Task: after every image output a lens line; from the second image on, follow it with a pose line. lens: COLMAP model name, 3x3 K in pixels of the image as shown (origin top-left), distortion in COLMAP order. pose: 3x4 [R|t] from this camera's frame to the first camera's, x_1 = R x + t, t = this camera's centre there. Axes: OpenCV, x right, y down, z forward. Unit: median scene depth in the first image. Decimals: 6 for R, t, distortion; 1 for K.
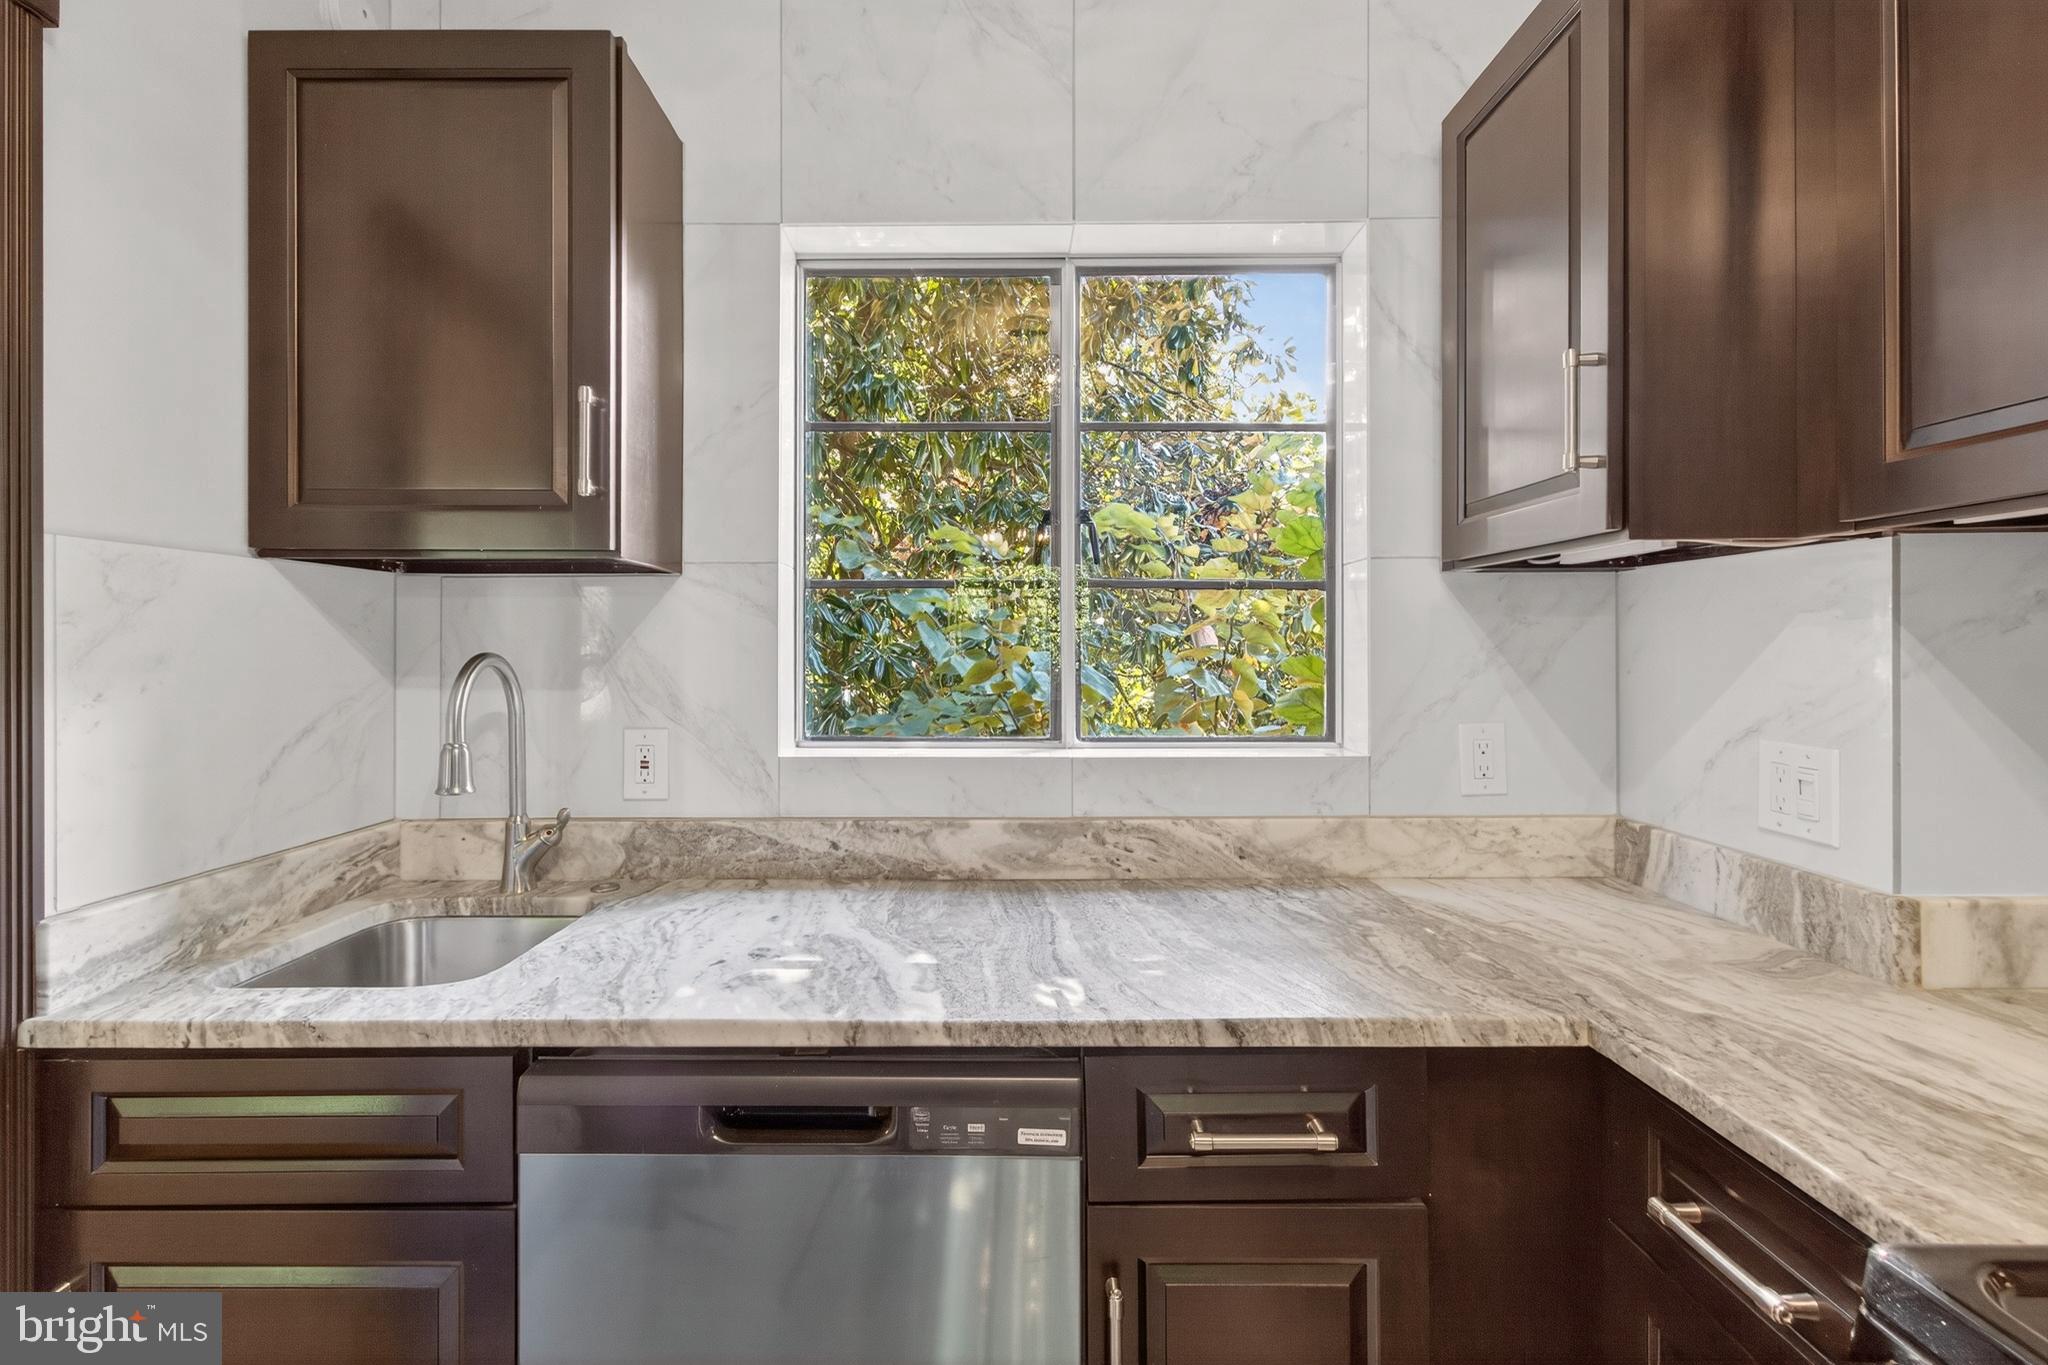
lens RADIAL K [[945.5, 0, 986.6], [0, 945.5, 639.4], [0, 0, 1]] dist [0.012398, -0.000938]
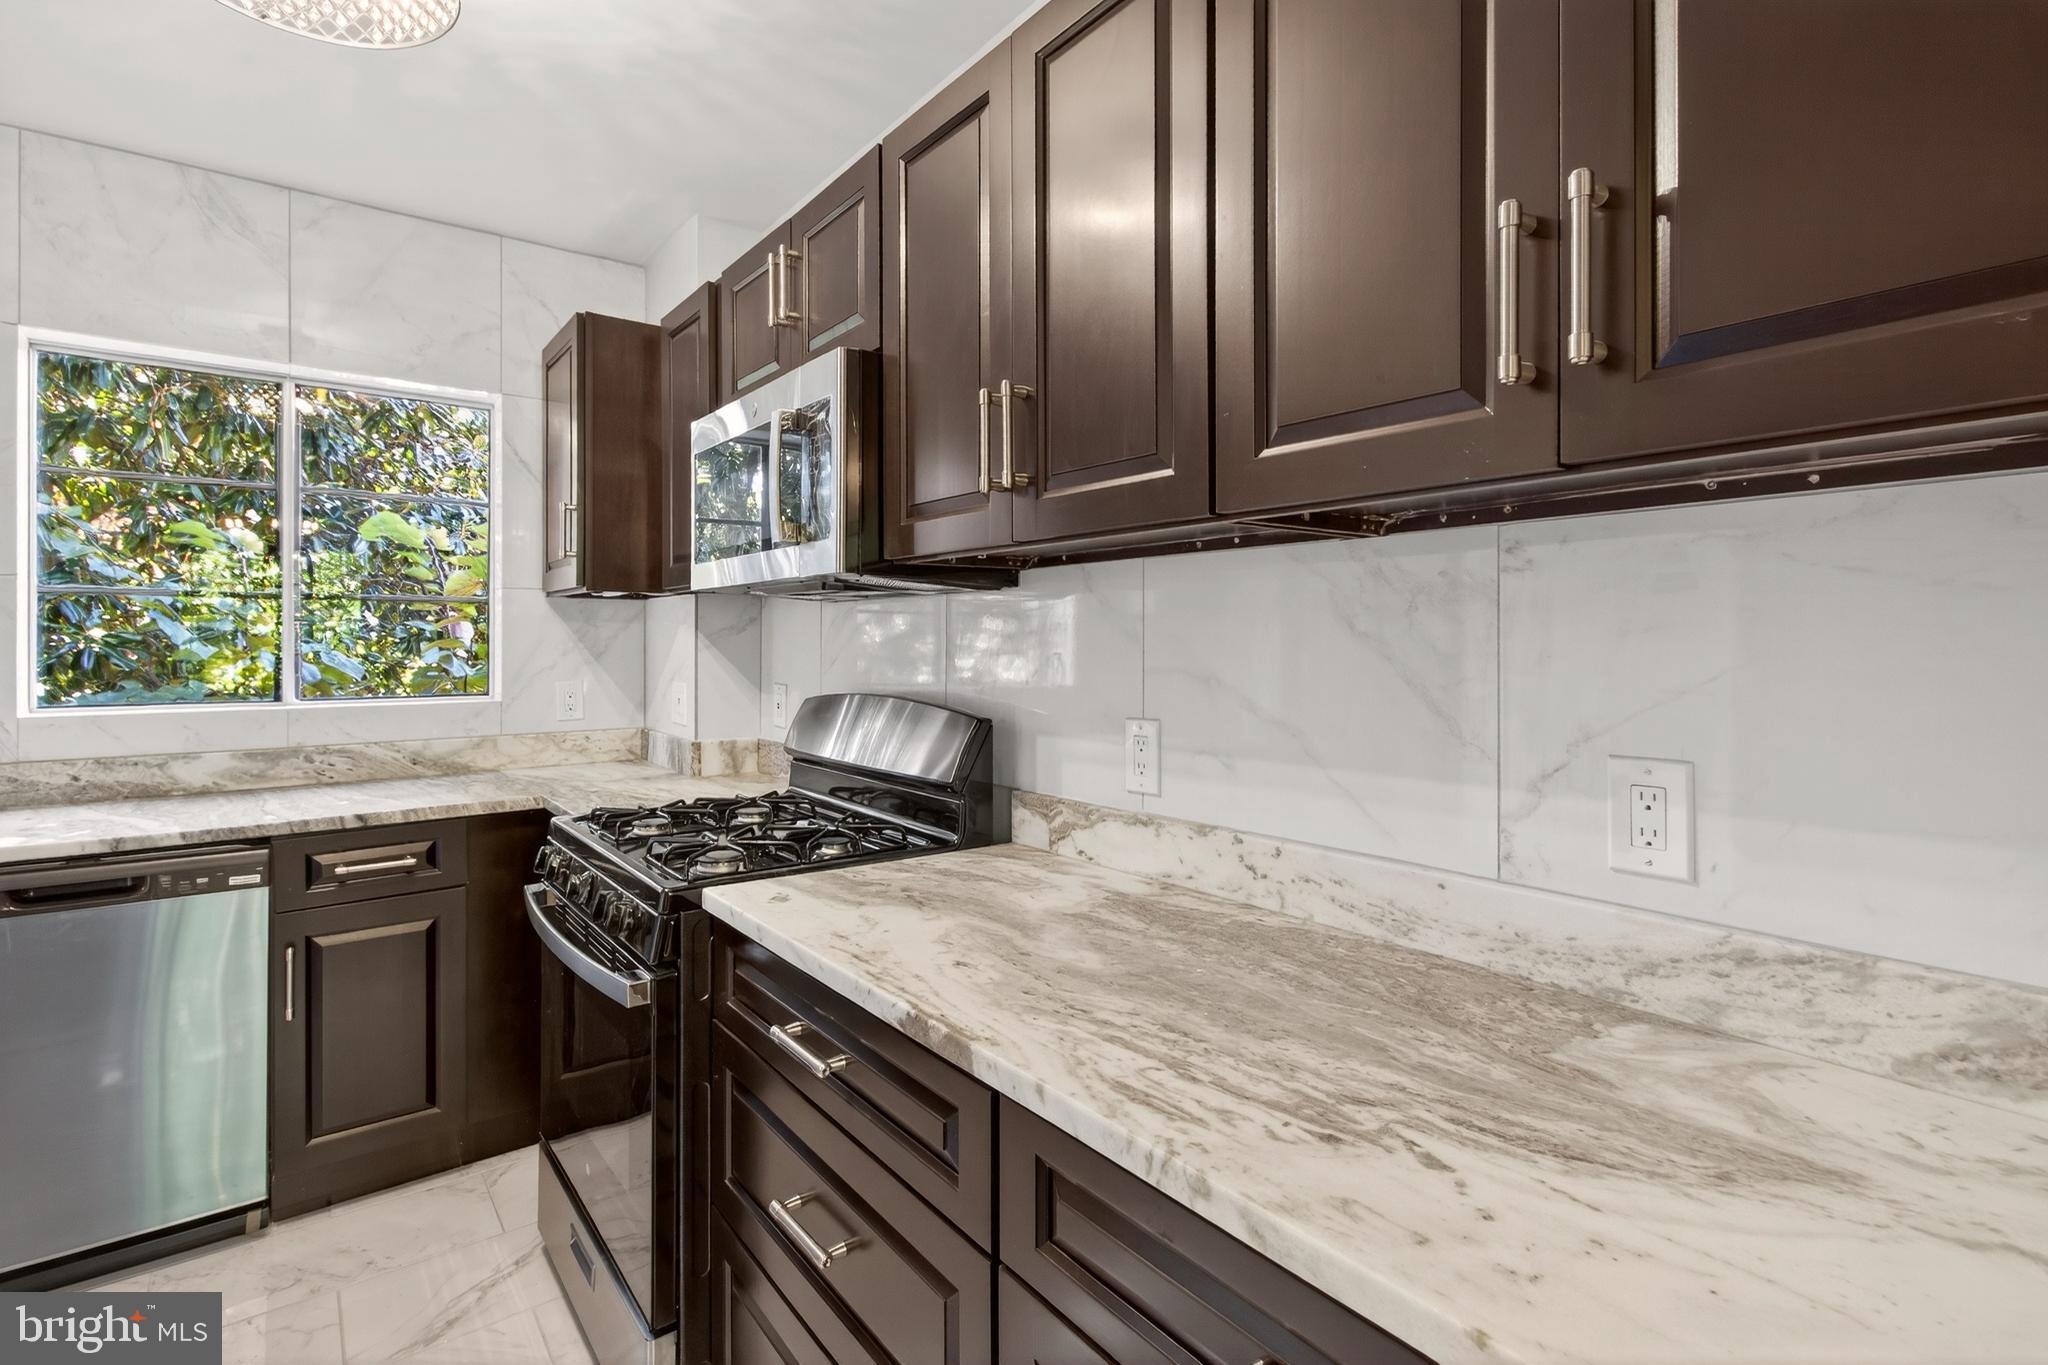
lens RADIAL K [[945.5, 0, 986.6], [0, 945.5, 639.4], [0, 0, 1]] dist [0.012398, -0.000938]
pose [[0.788438, 0.002714, 0.615109, 0.033065], [-0.007102, 0.999964, 0.004692, -0.005425], [-0.615074, -0.008068, 0.788428, -0.954216]]
